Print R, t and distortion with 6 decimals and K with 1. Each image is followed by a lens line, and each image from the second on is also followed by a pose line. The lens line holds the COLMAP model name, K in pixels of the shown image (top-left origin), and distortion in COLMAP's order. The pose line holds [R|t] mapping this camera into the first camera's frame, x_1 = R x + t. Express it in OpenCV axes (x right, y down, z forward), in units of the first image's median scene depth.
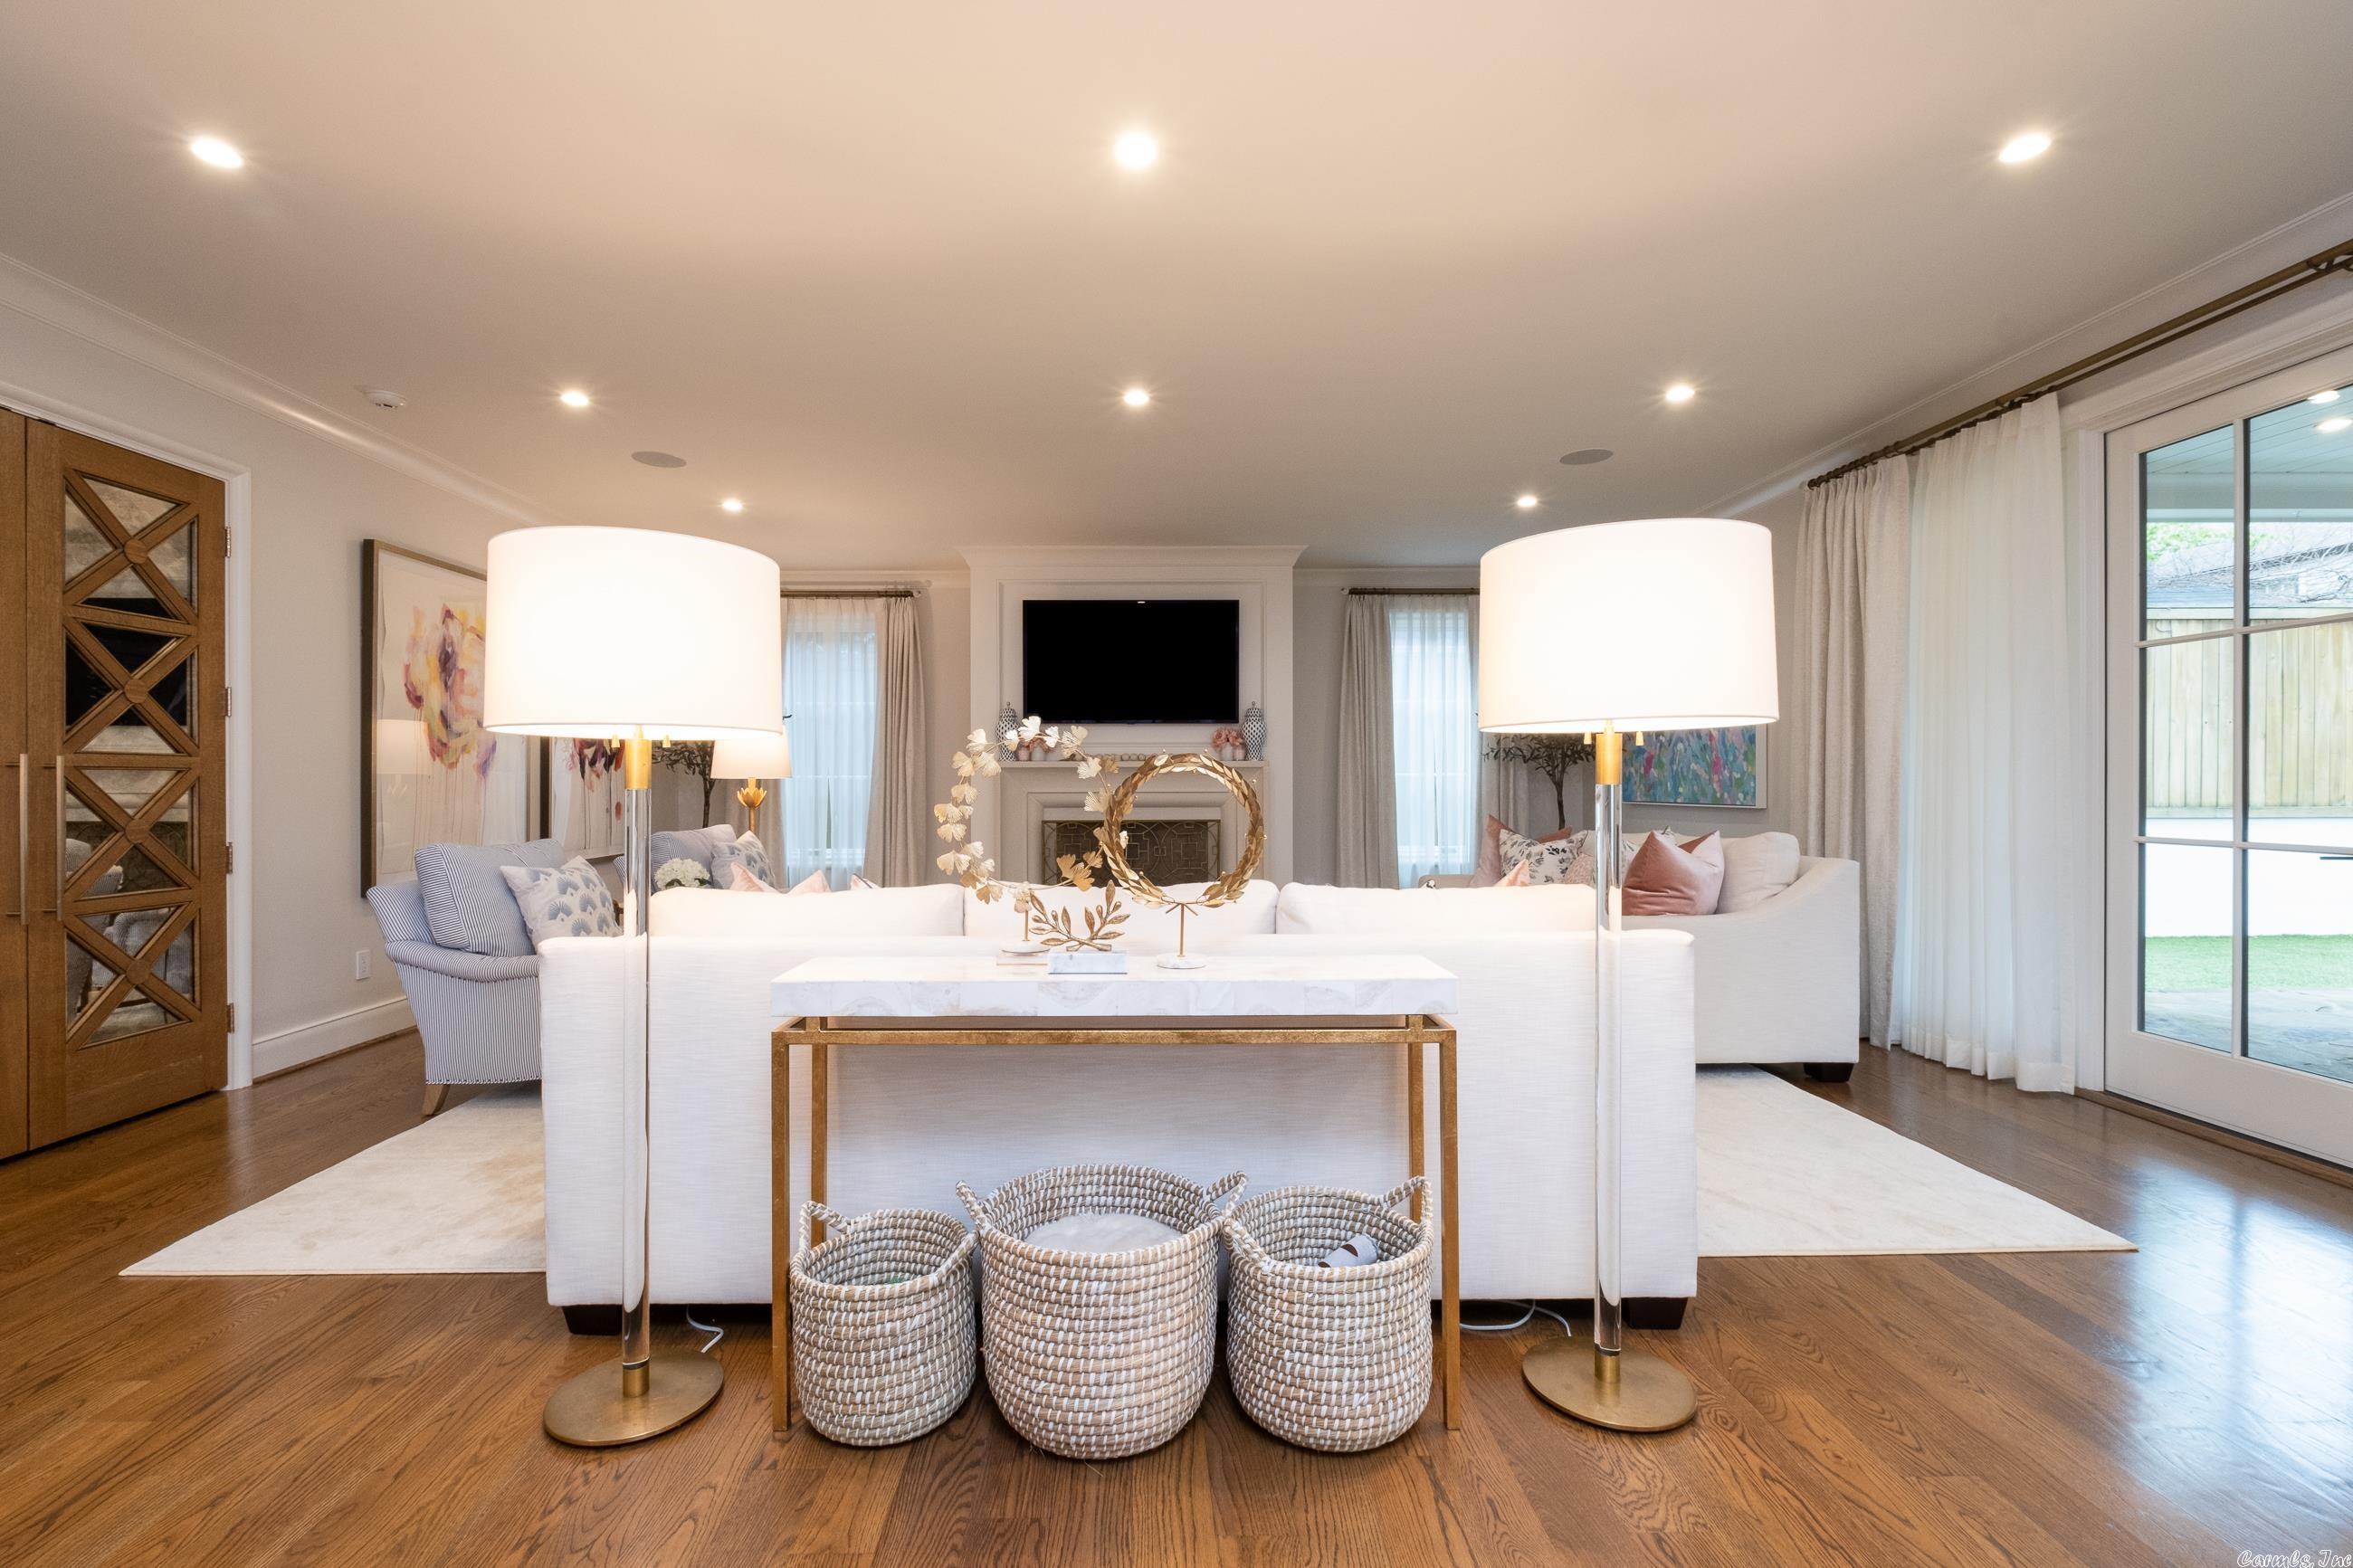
lens RADIAL K [[1062.4, 0, 1131.5], [0, 1062.4, 779.7], [0, 0, 1]] dist [0.001162, 0.000069]
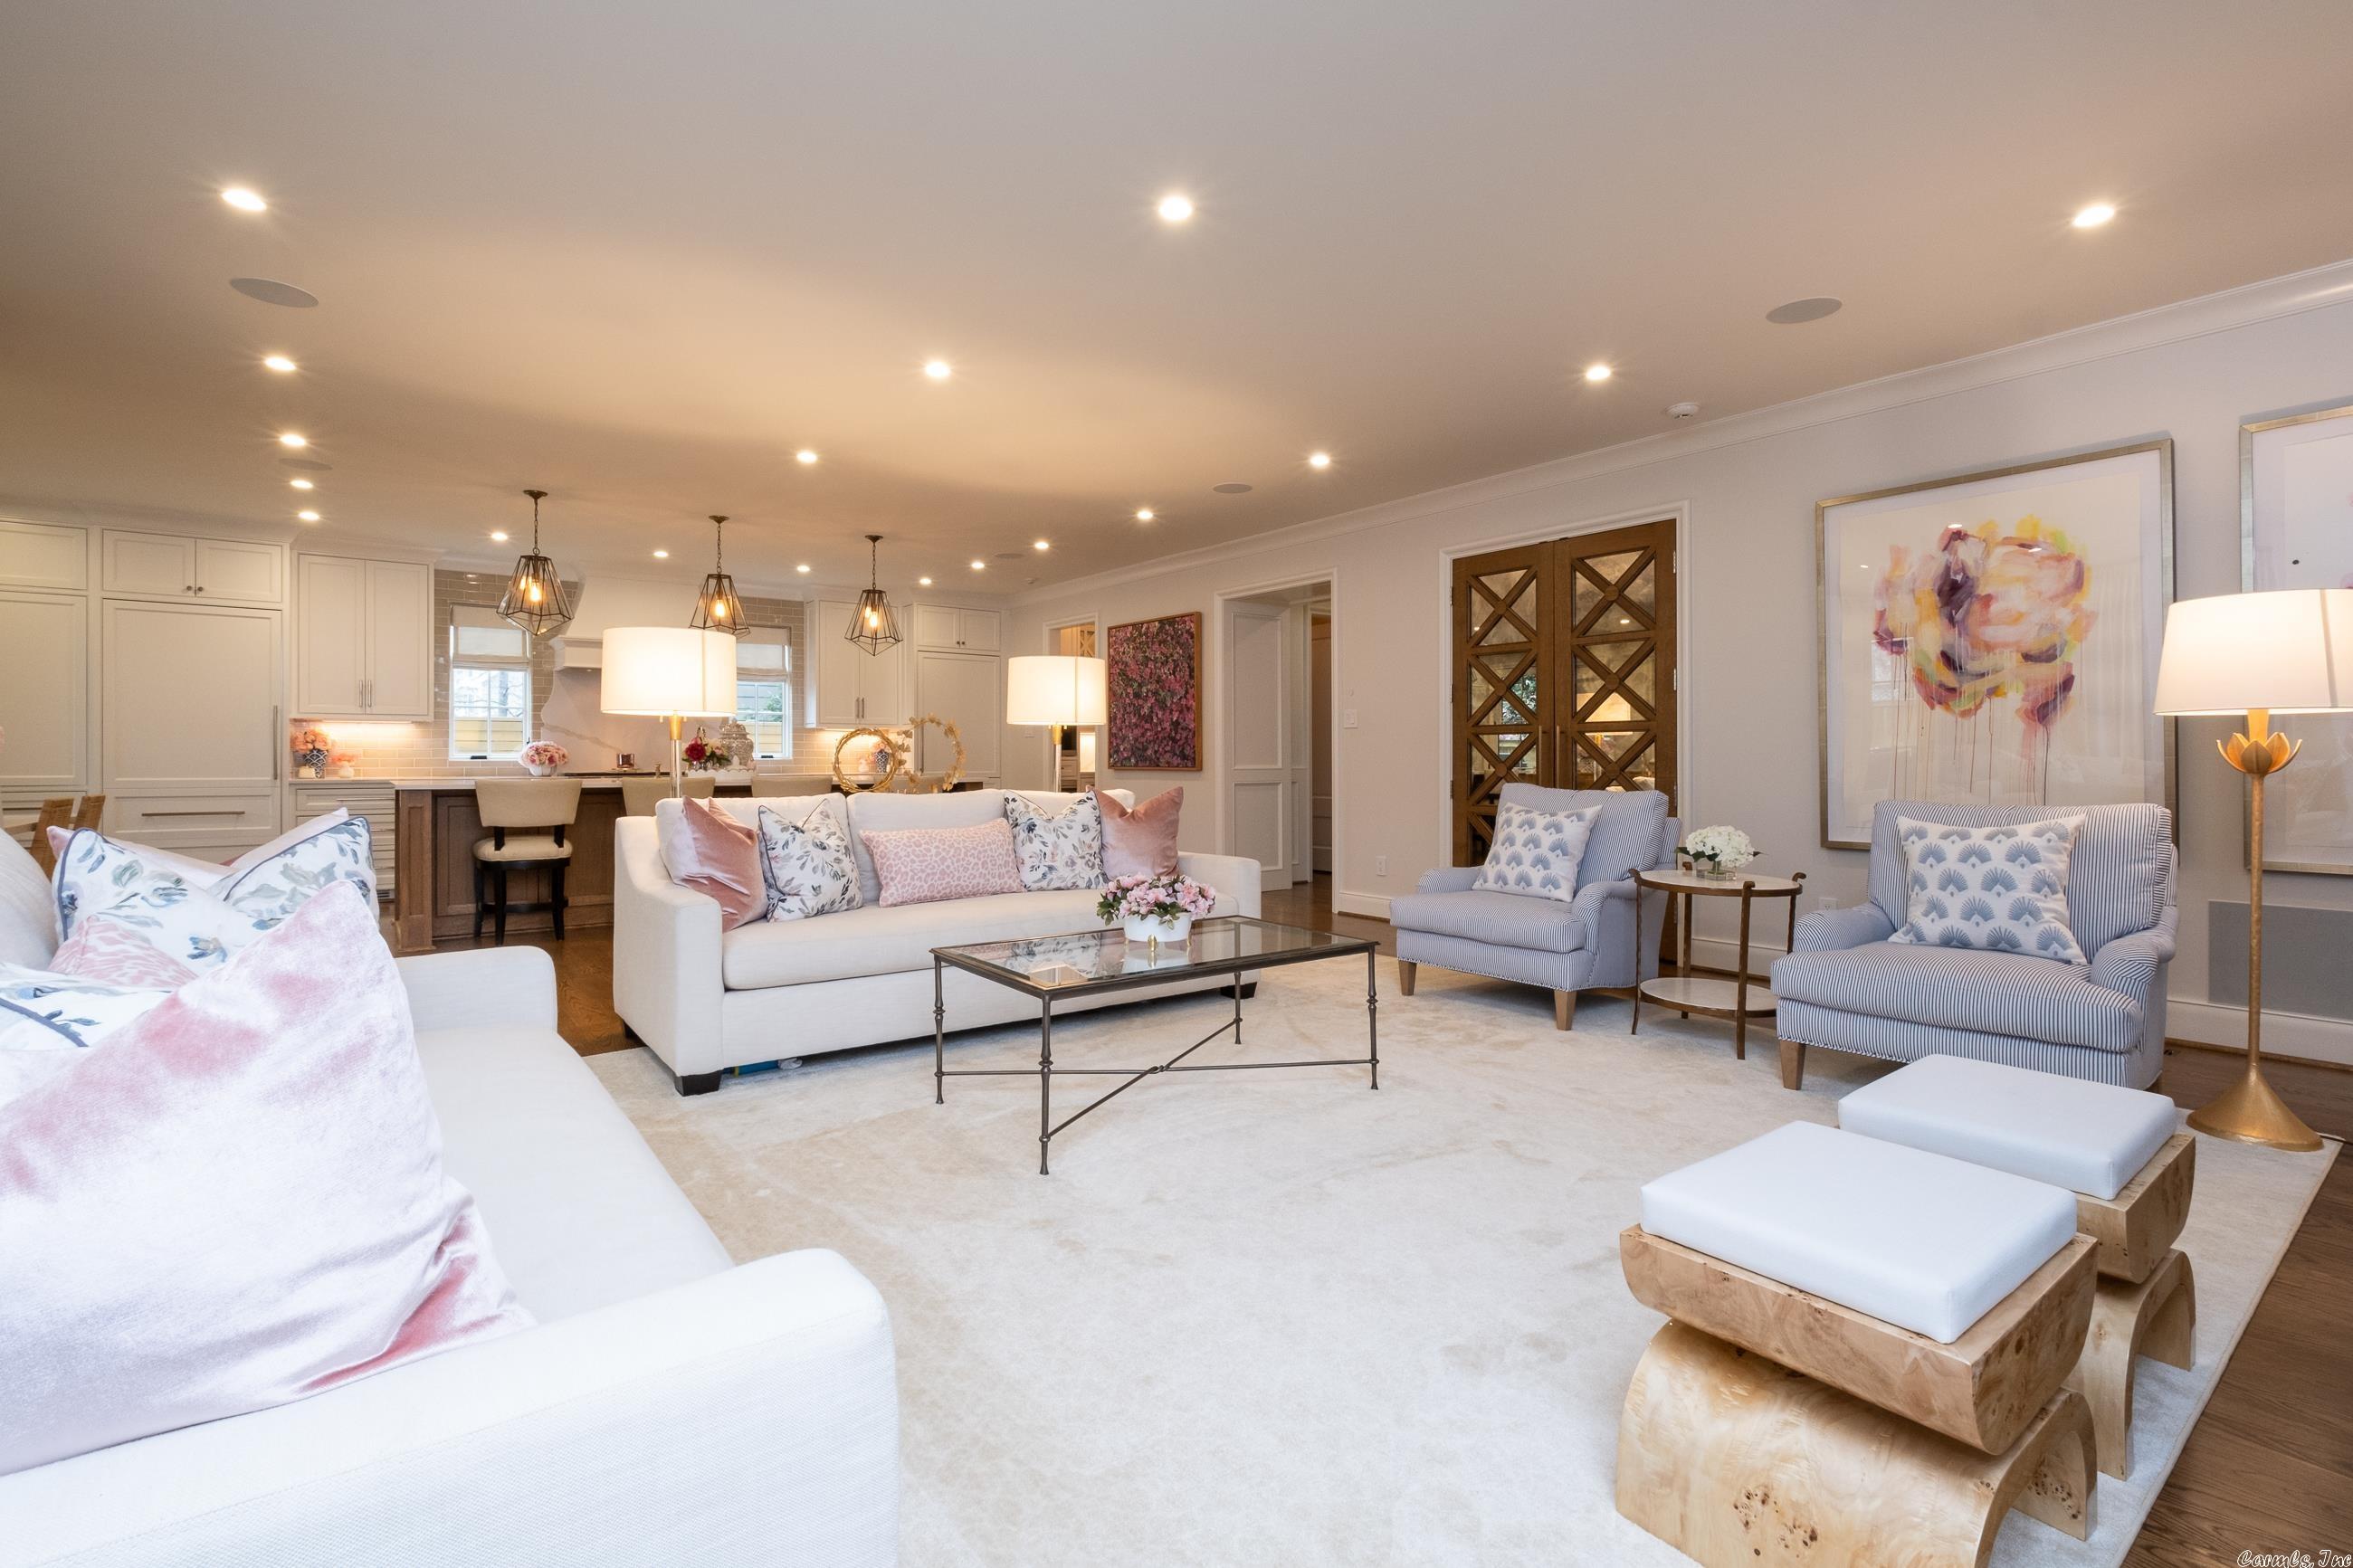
lens RADIAL K [[1062.4, 0, 1186.0], [0, 1062.4, 768.8], [0, 0, 1]] dist [0.001162, 0.000069]
pose [[-0.788489, 0.008884, -0.614984, 0.342503], [0.006105, 0.999959, 0.006618, 0.019697], [0.615018, 0.001464, -0.788511, 1.195179]]
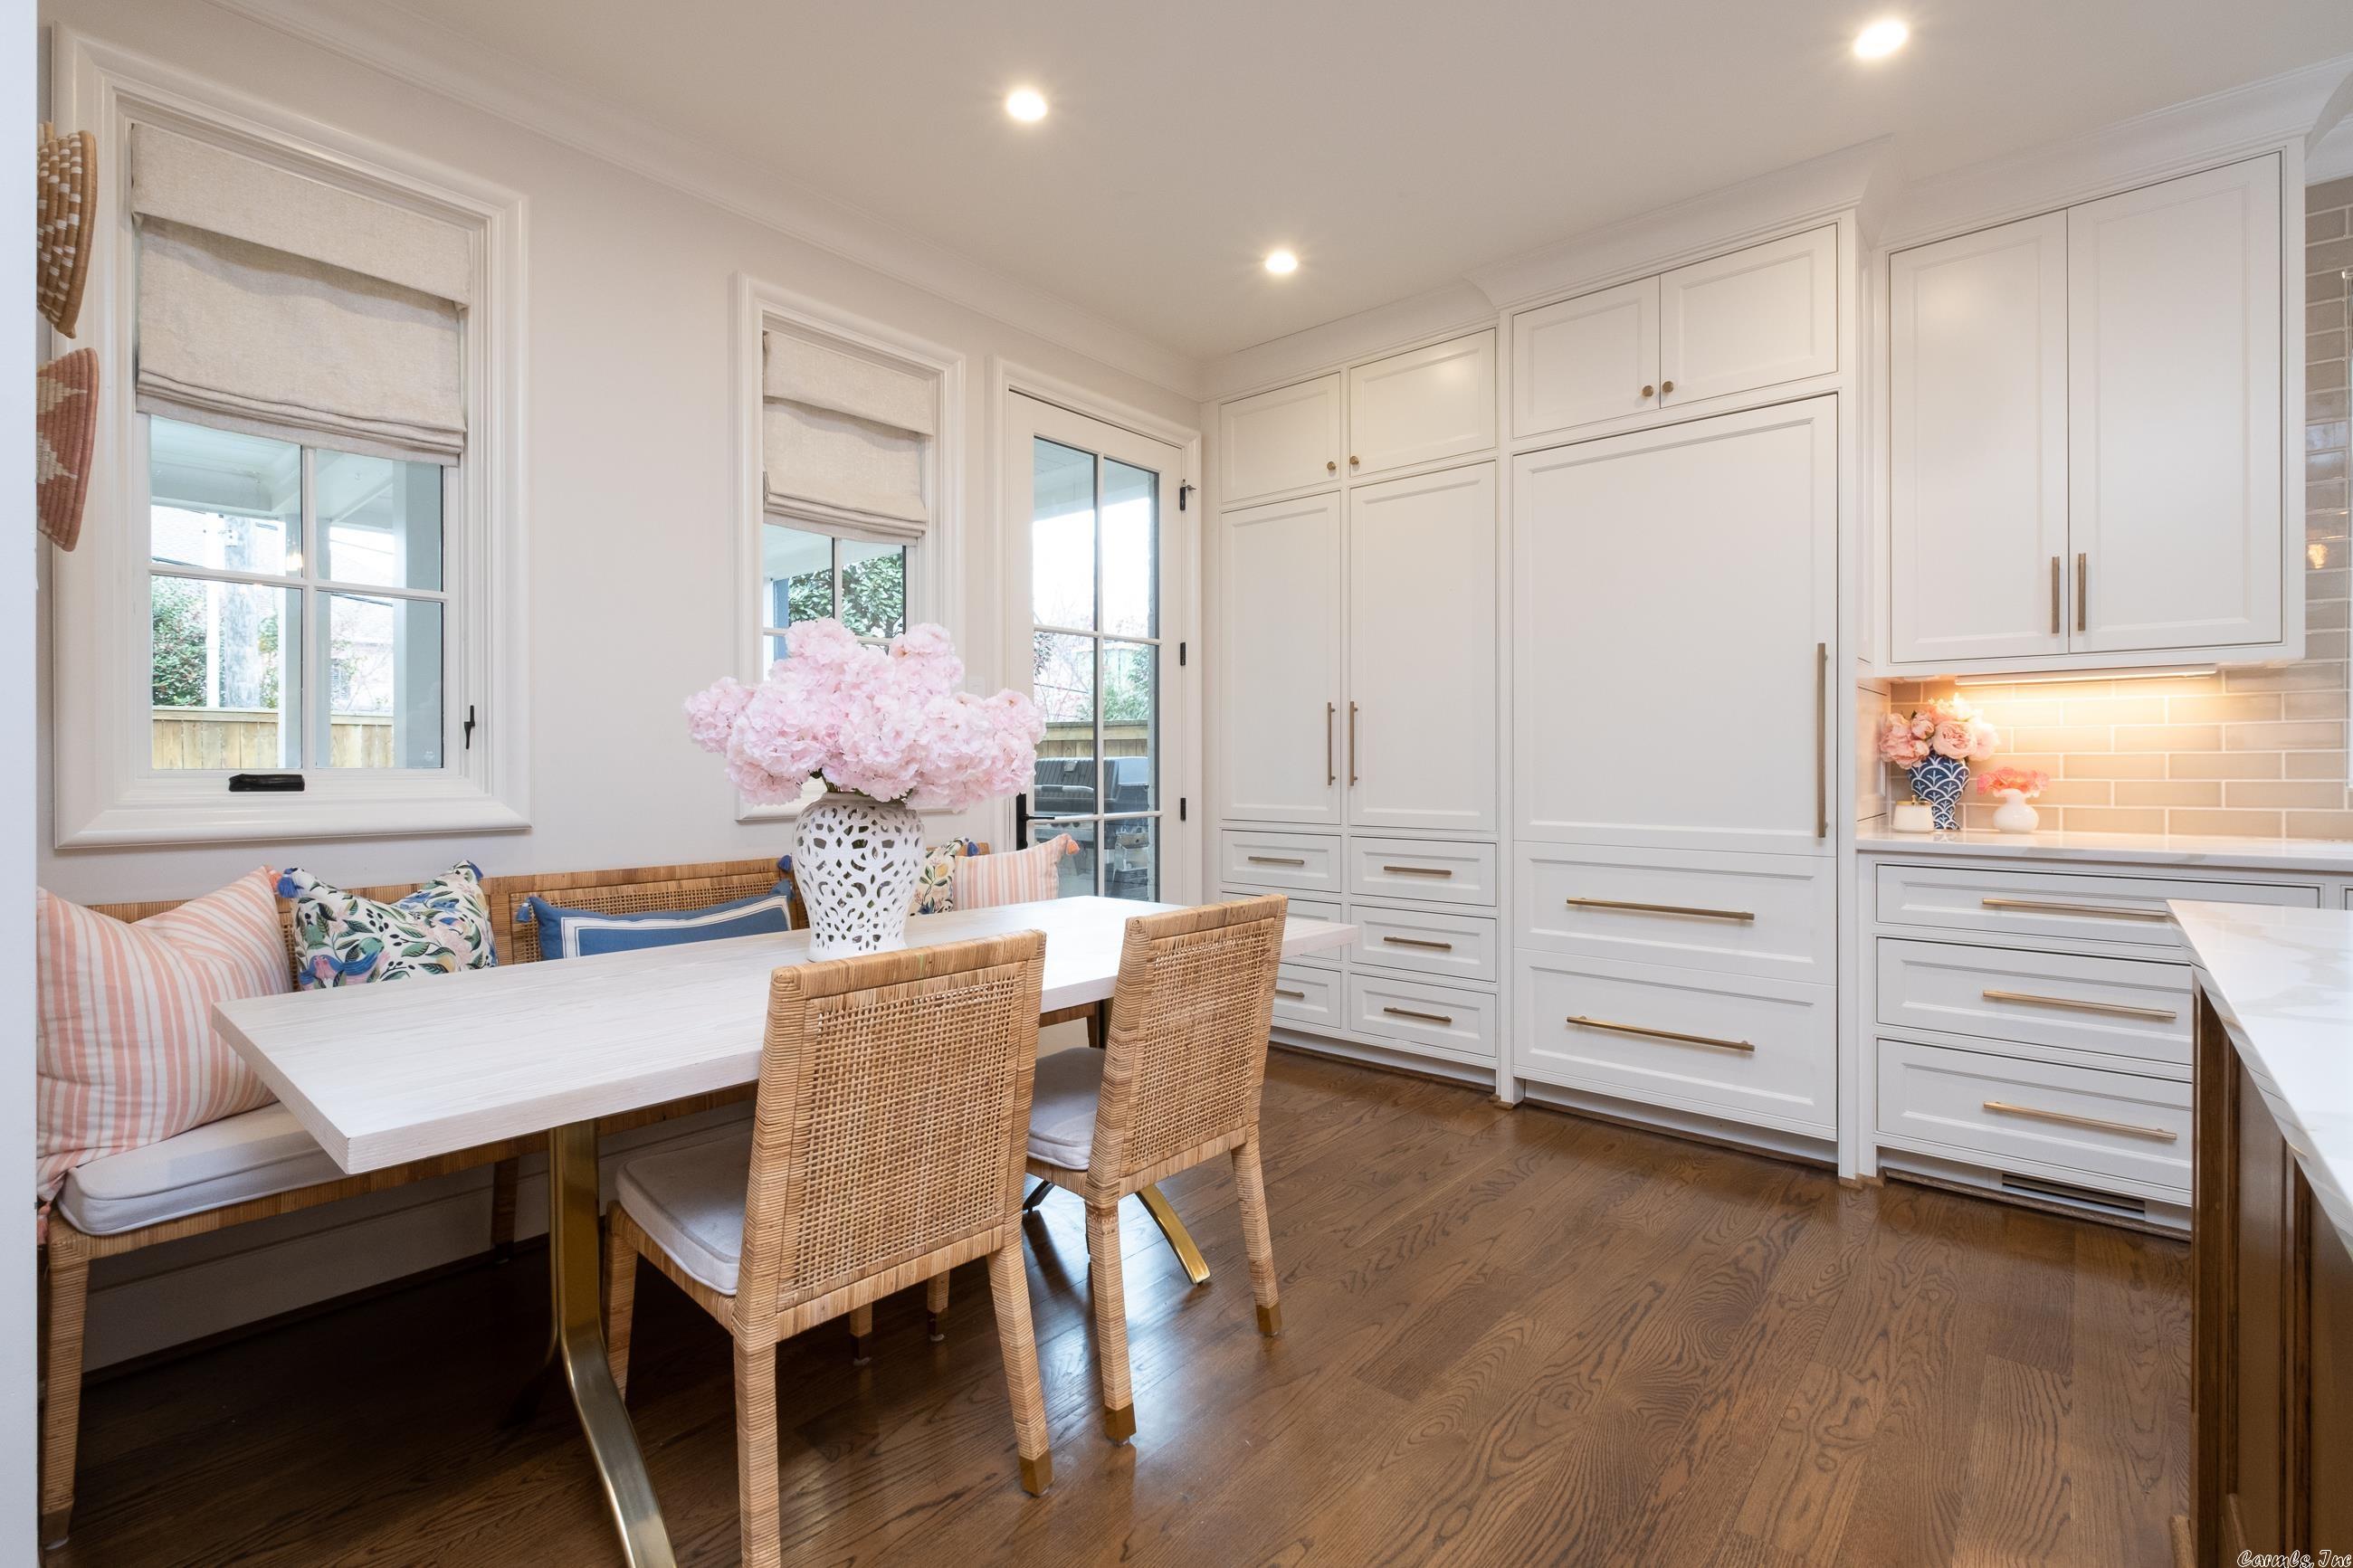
lens RADIAL K [[1062.4, 0, 1159.6], [0, 1062.4, 765.5], [0, 0, 1]] dist [0.001162, 0.000069]
pose [[-0.749187, 0.004038, 0.662347, 0.322757], [0.001945, 0.999991, -0.003897, 0.001748], [-0.662356, -0.001631, -0.749187, 0.041963]]
